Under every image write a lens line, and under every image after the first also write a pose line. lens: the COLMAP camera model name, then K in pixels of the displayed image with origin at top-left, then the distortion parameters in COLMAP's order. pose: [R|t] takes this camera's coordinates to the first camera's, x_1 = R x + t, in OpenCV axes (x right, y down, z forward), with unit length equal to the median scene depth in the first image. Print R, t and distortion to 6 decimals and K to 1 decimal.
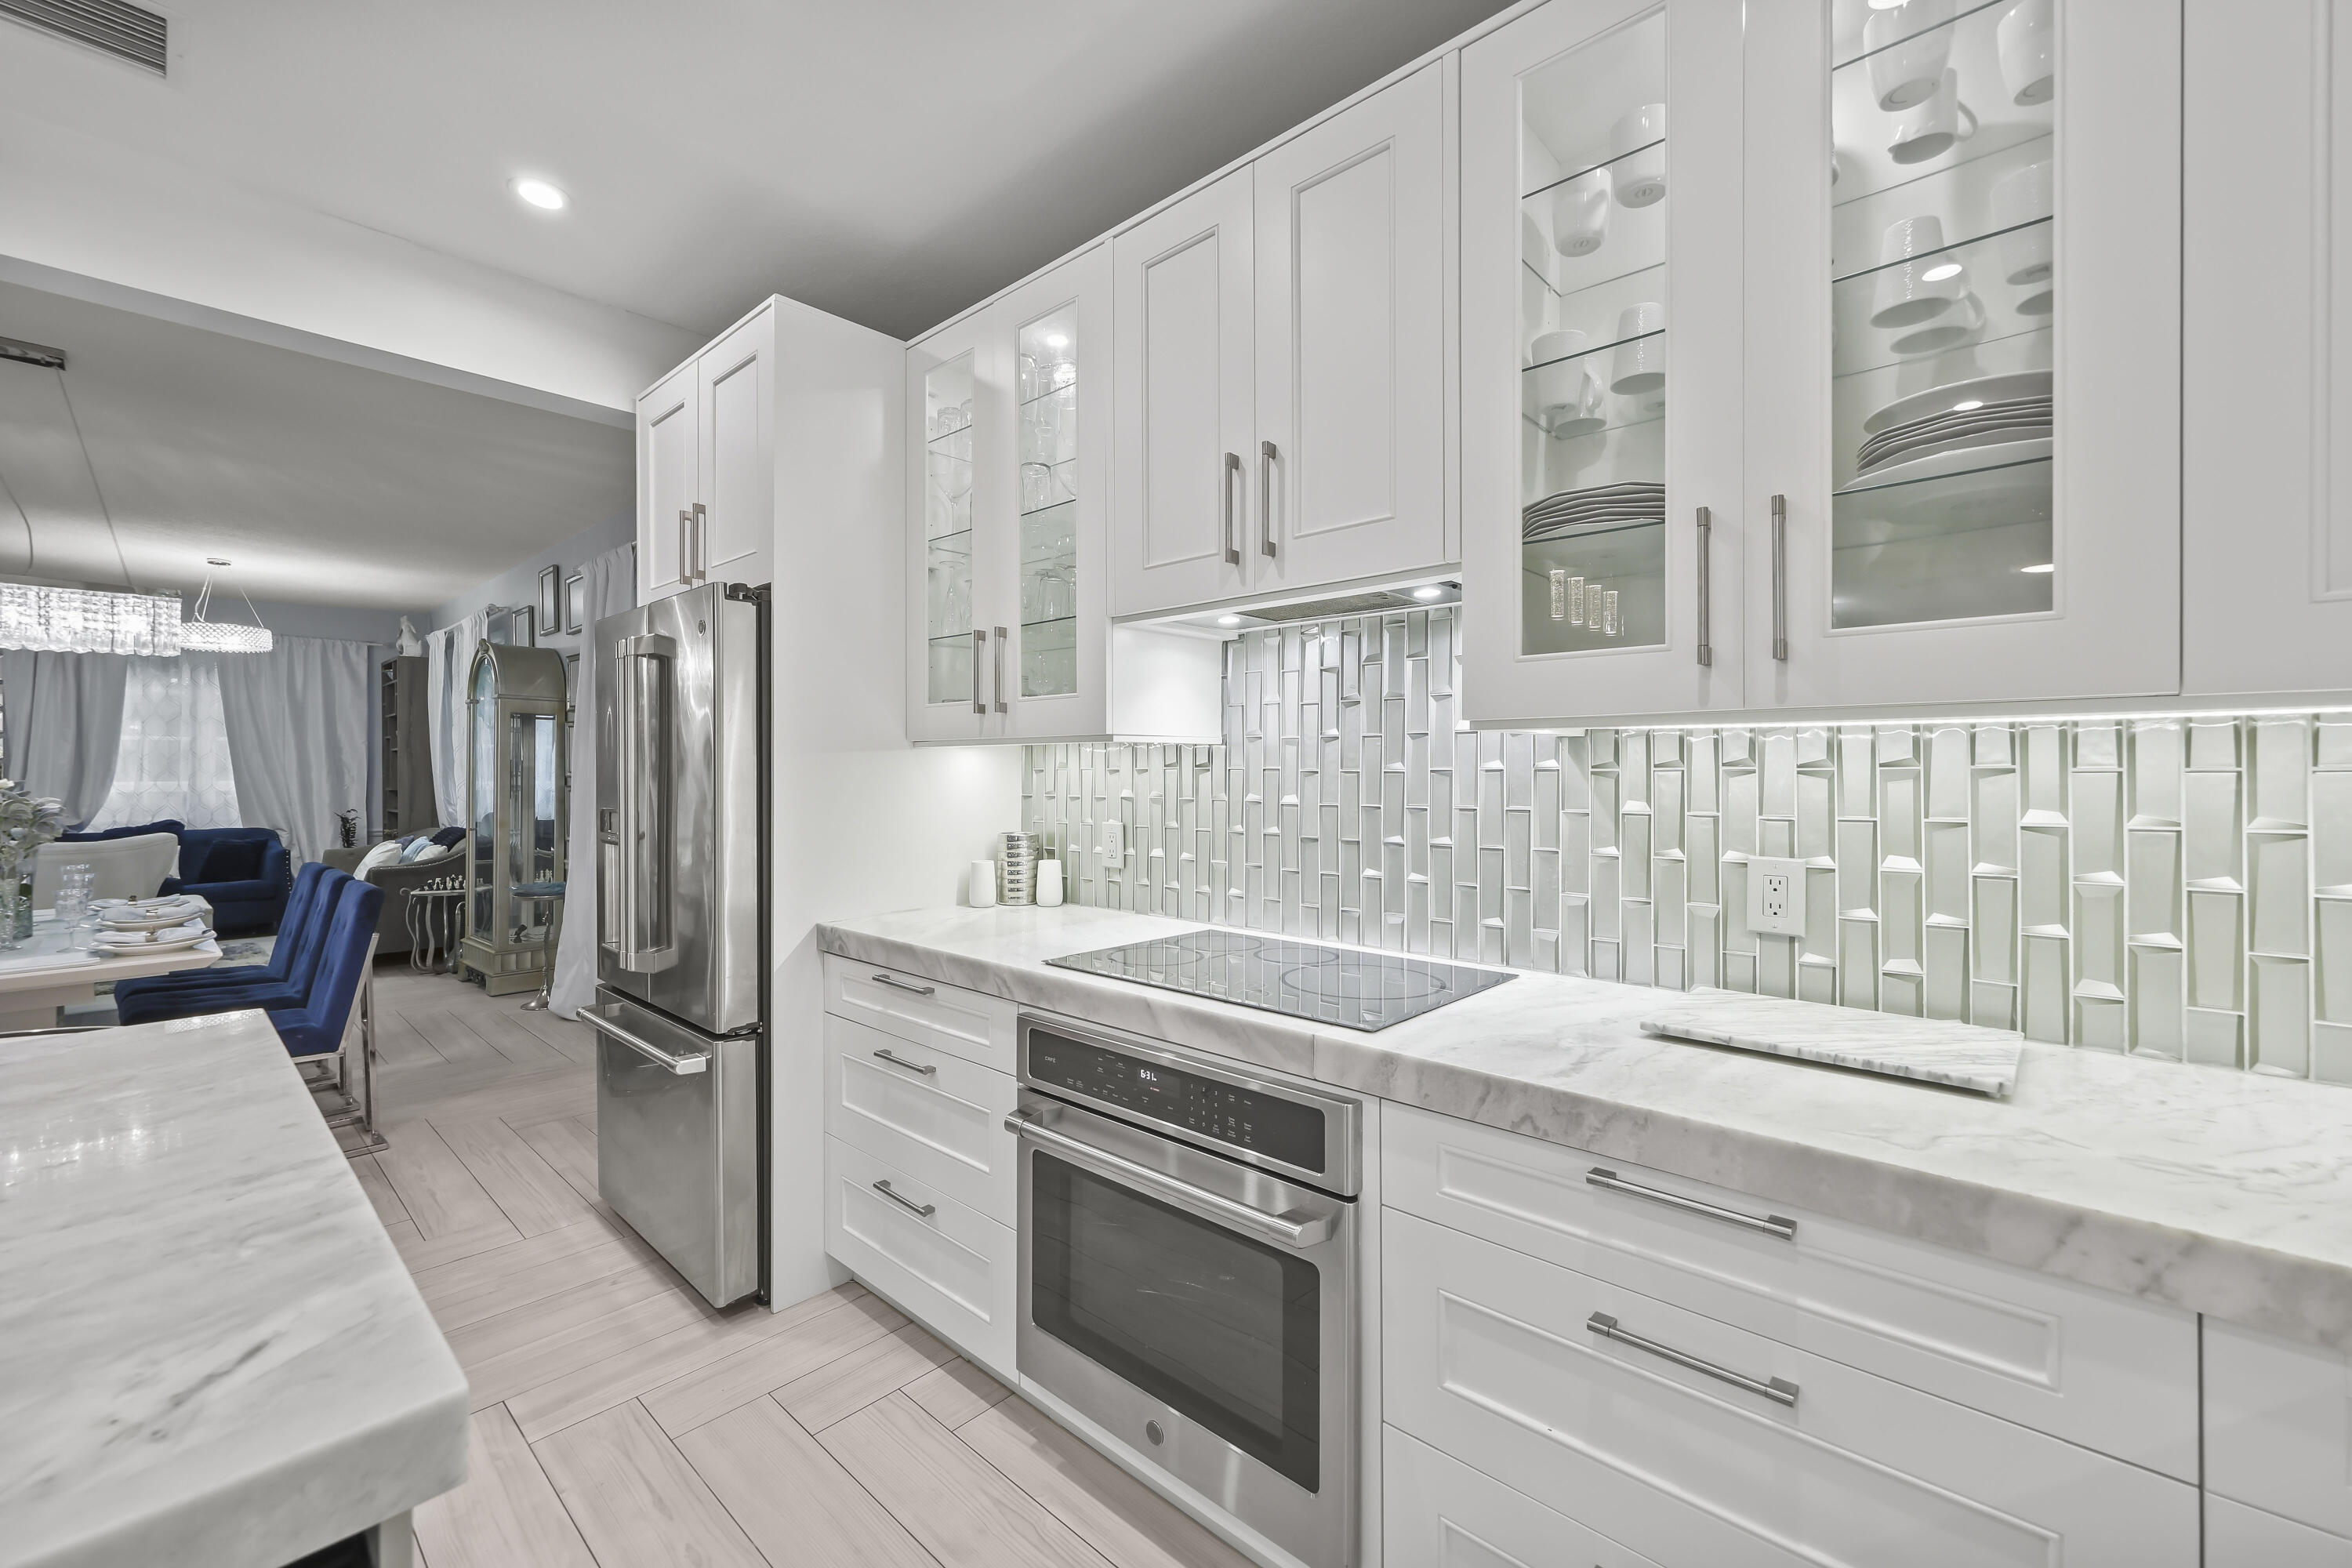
lens RADIAL K [[952.2, 0, 1162.2], [0, 952.2, 770.6], [0, 0, 1]] dist [0.000393, 0.000341]
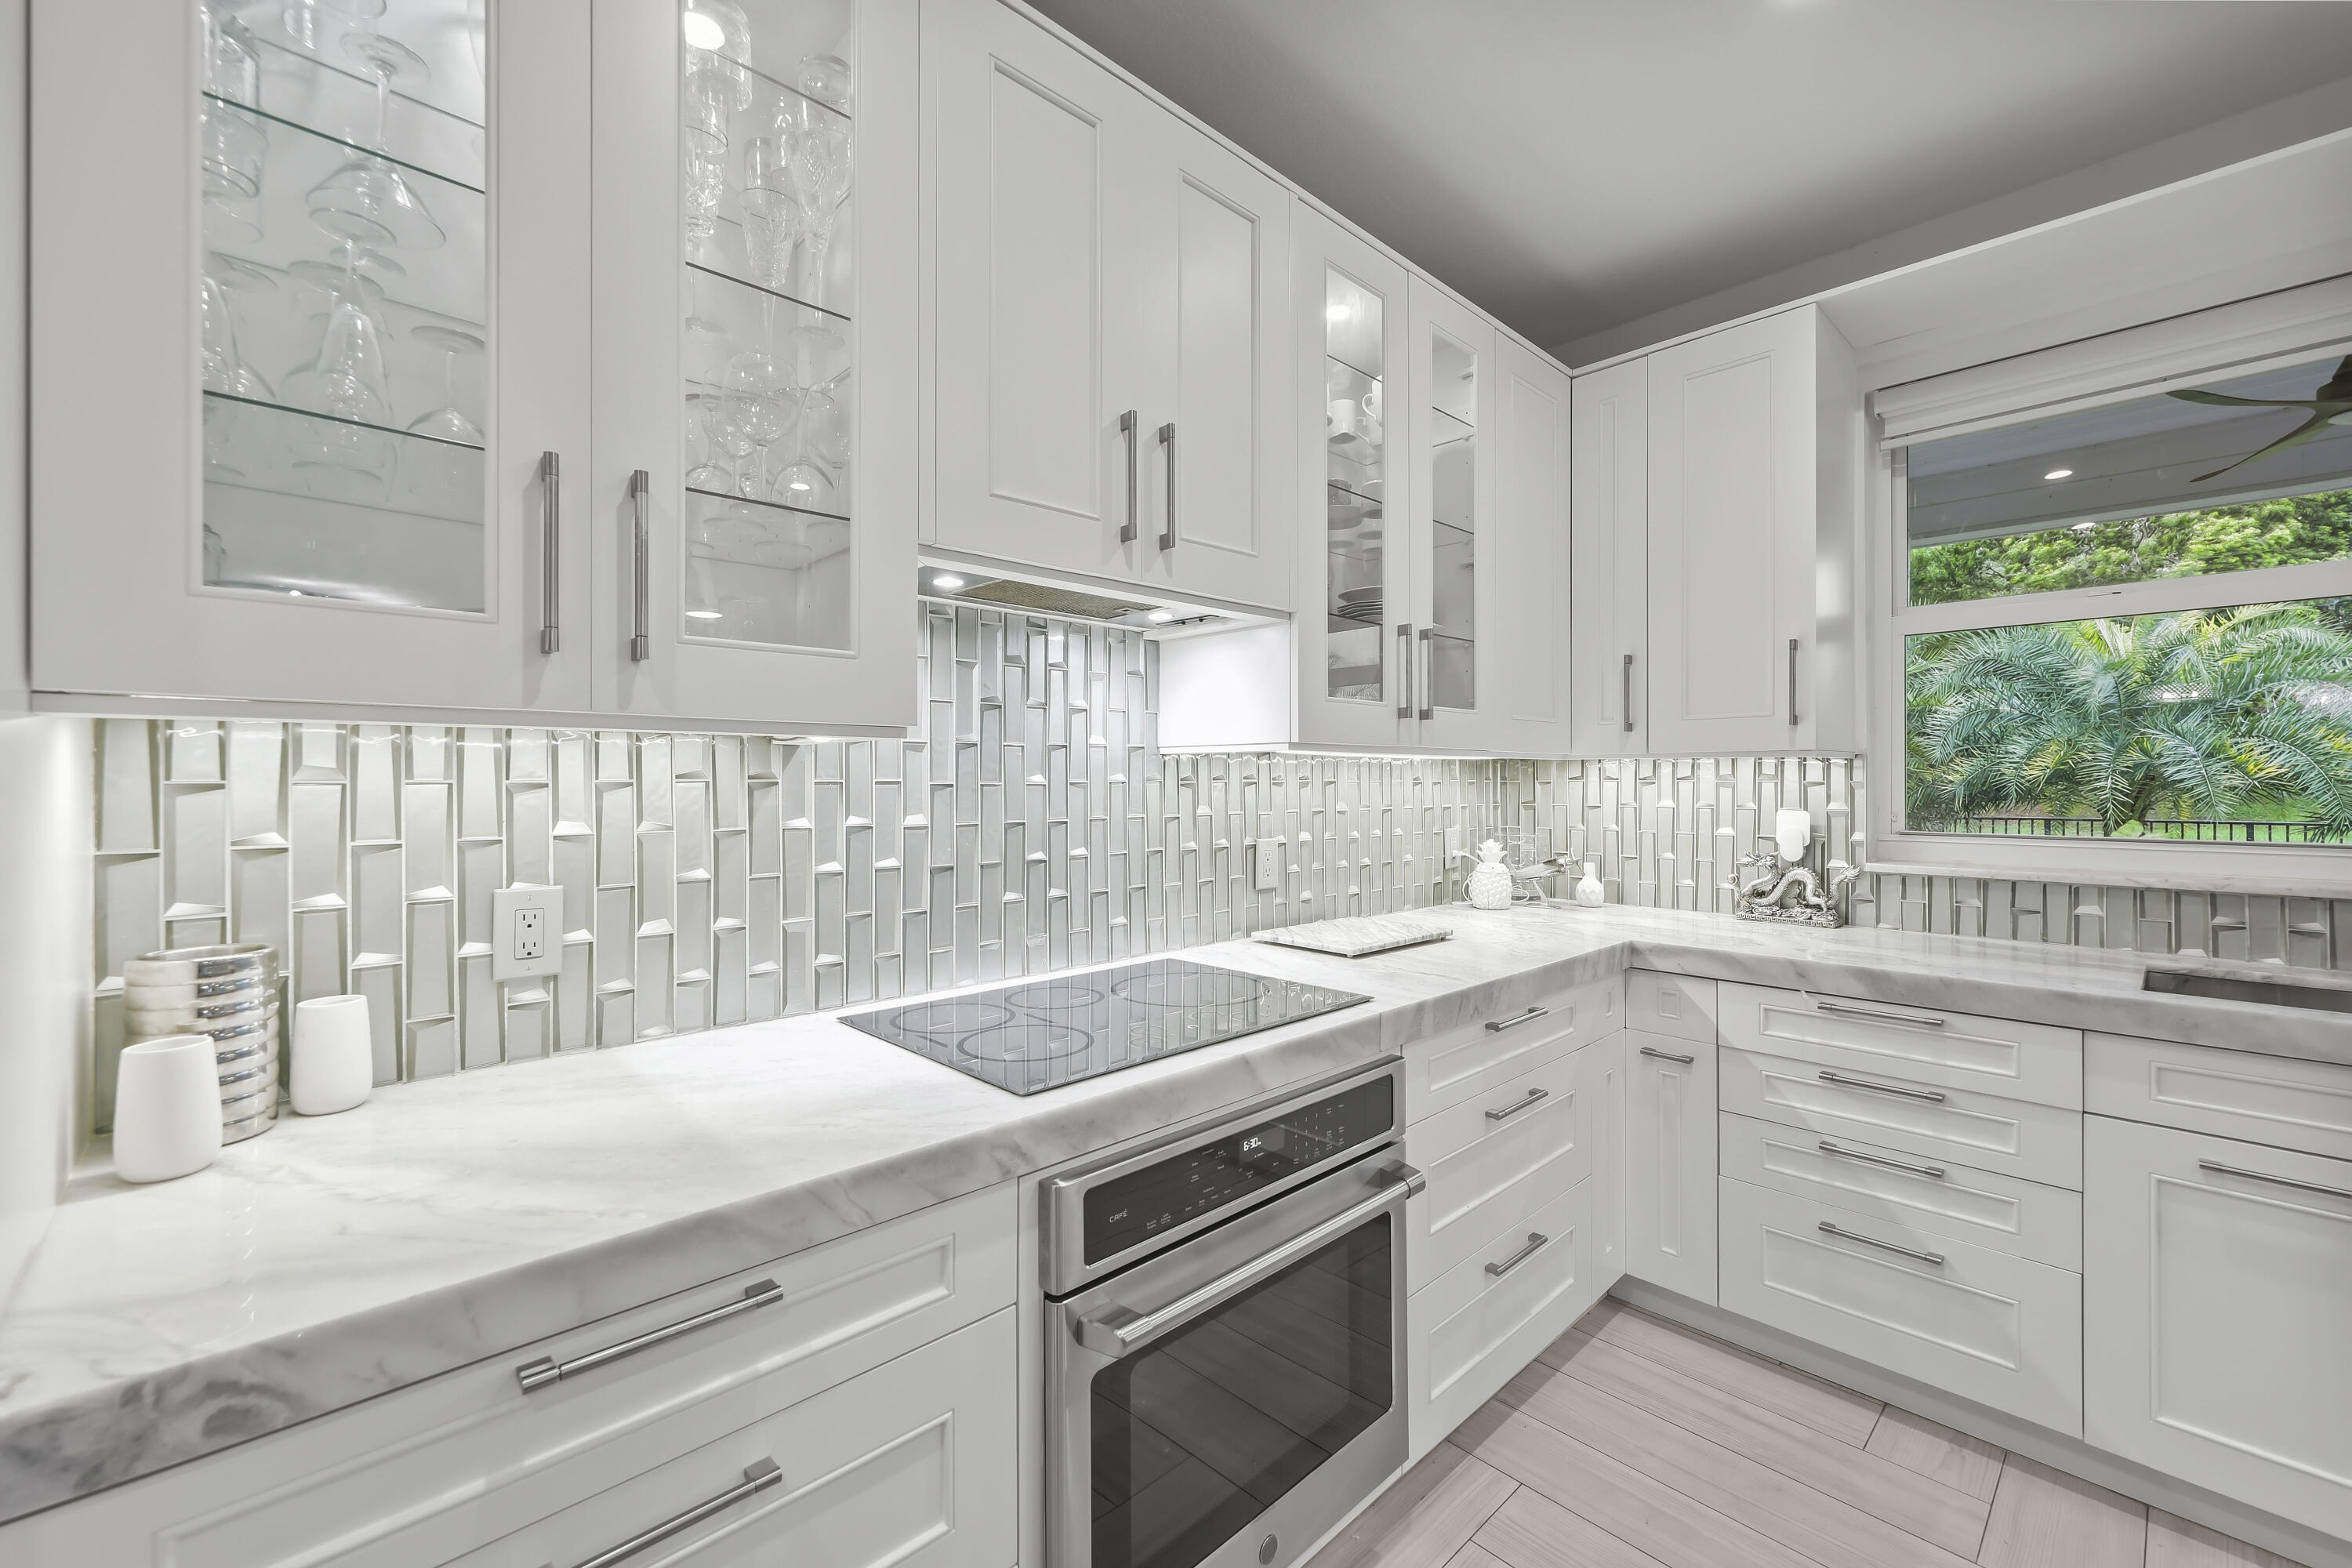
lens RADIAL K [[952.2, 0, 1166.1], [0, 952.2, 779.1], [0, 0, 1]] dist [0.000393, 0.000341]
pose [[0.066106, 0.004850, 0.997801, -0.595875], [0.001957, 0.999986, -0.004990, 0.000246], [-0.997811, 0.002283, 0.066096, 0.701766]]
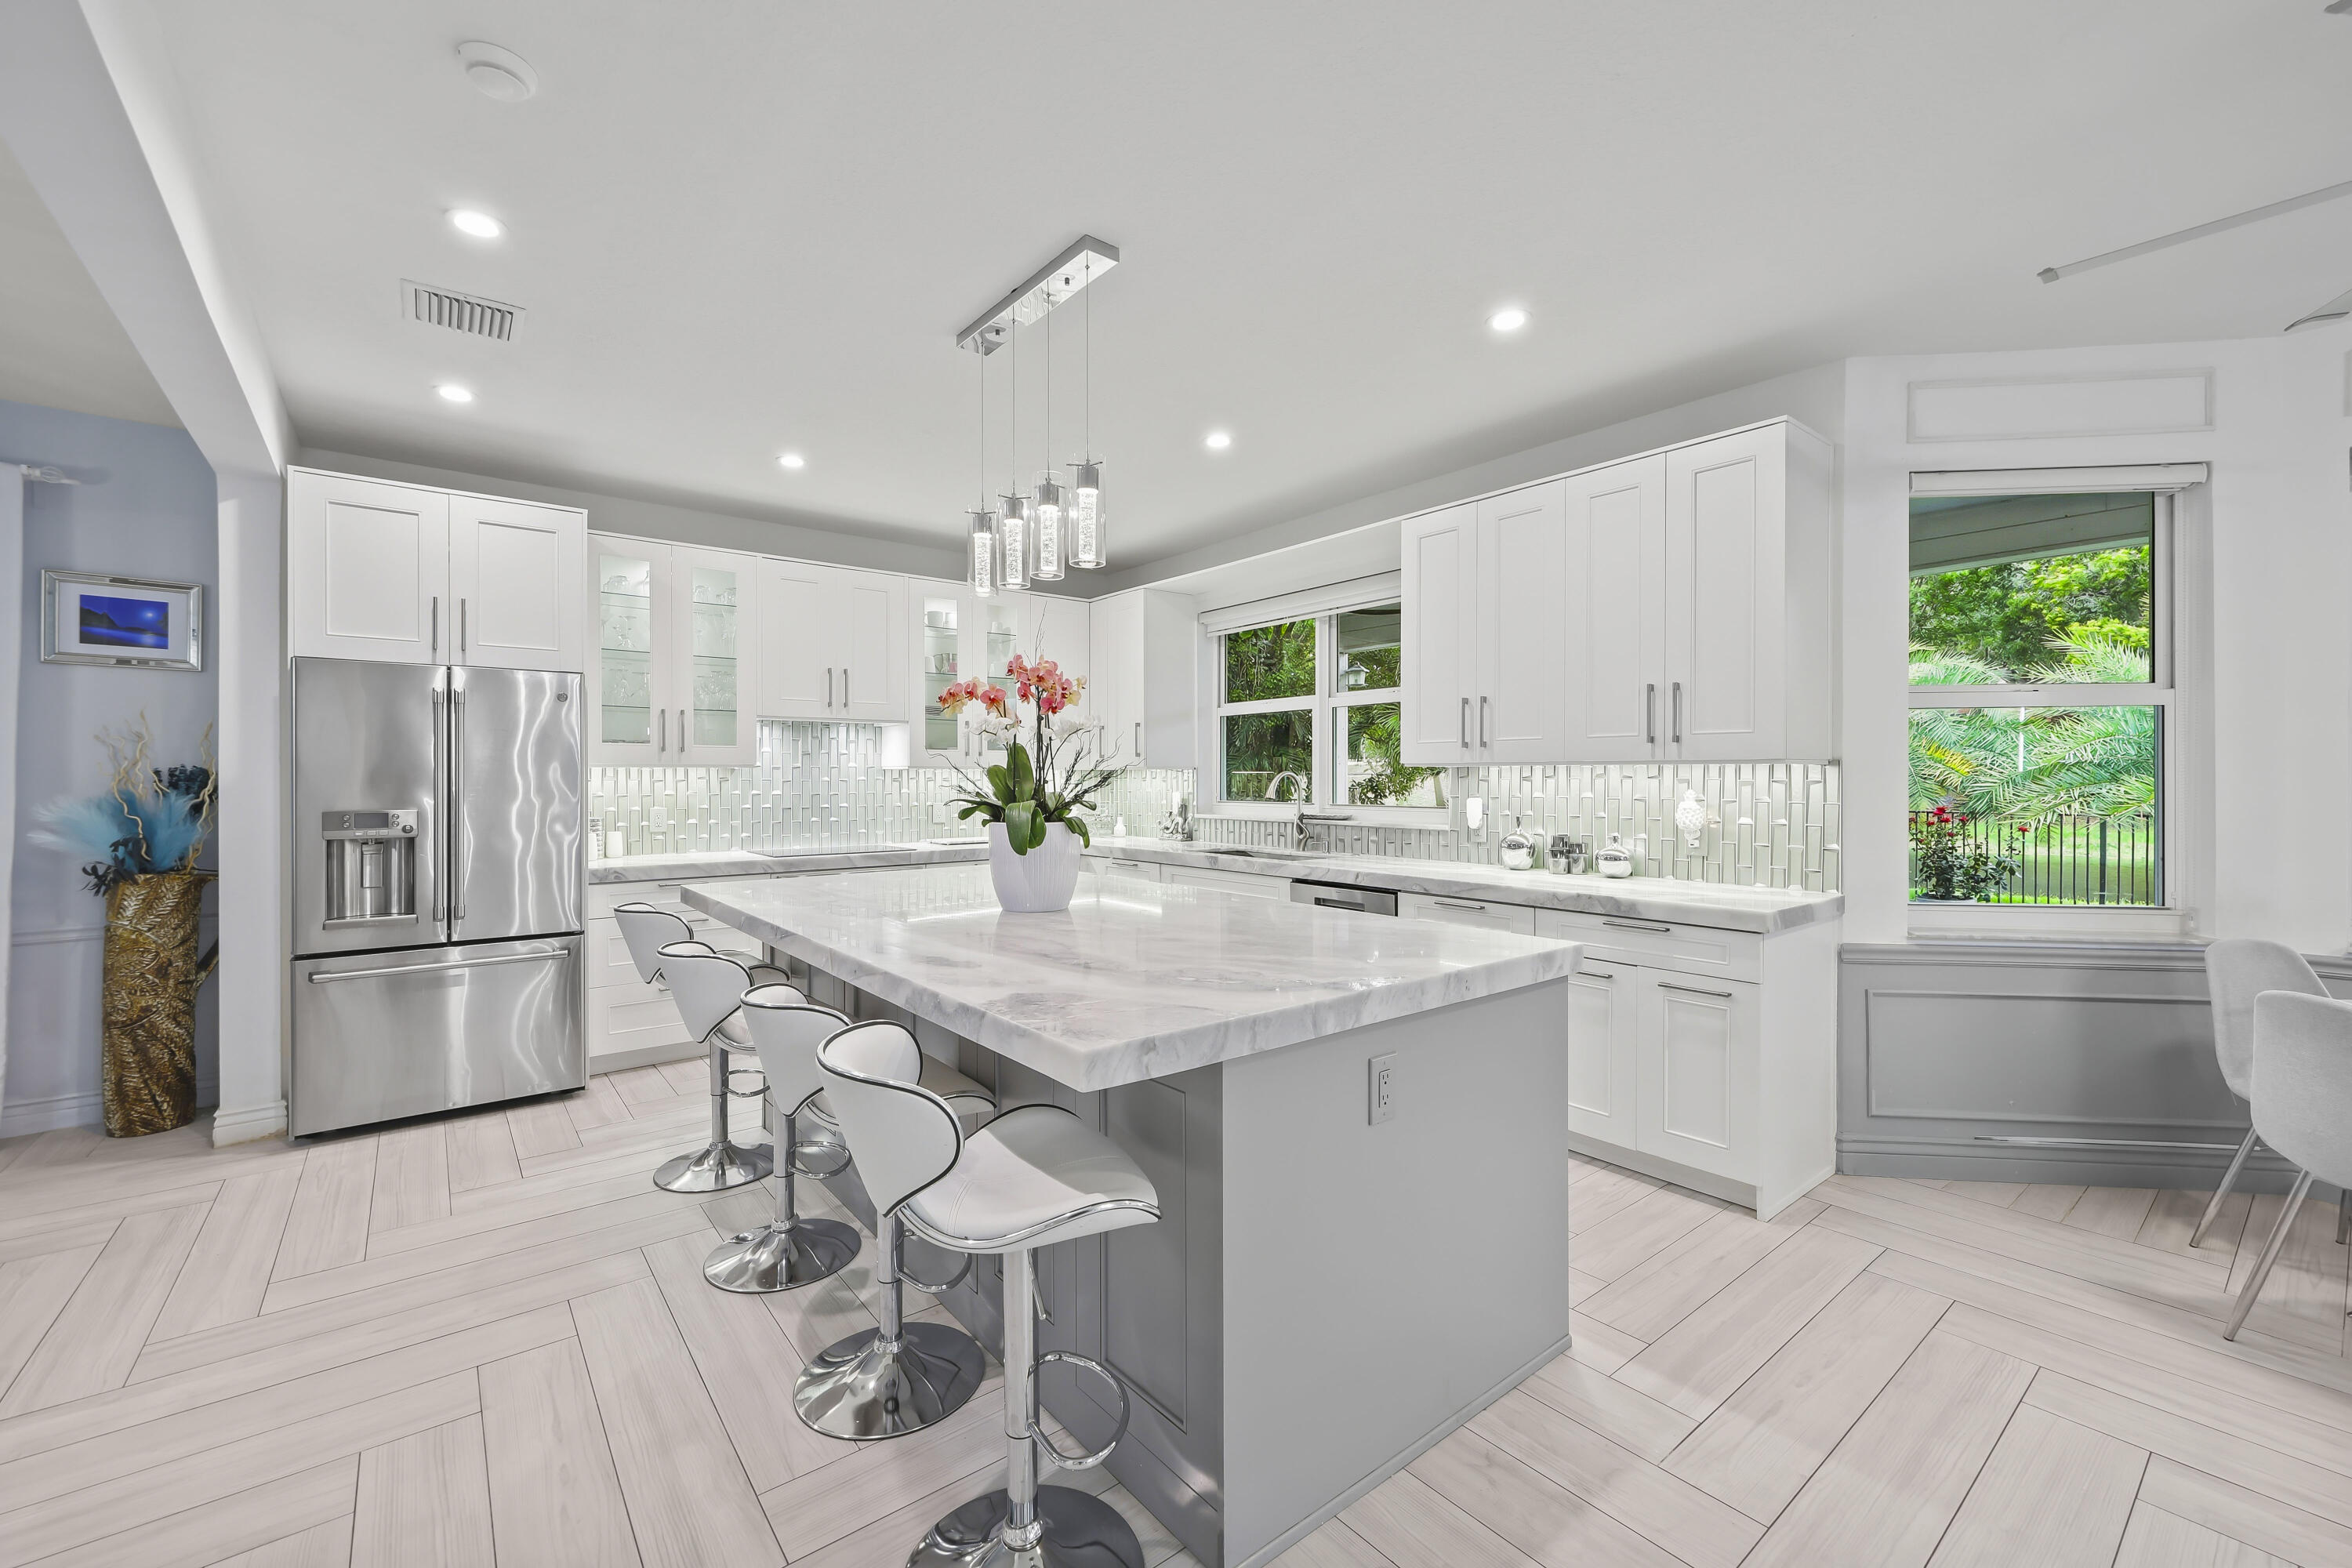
lens RADIAL K [[952.2, 0, 1169.9], [0, 952.2, 773.3], [0, 0, 1]] dist [0.000393, 0.000341]
pose [[0.150760, 0.008321, 0.988535, -1.973809], [0.003564, 0.999953, -0.008961, 0.005969], [-0.988564, 0.004874, 0.150724, -0.323857]]
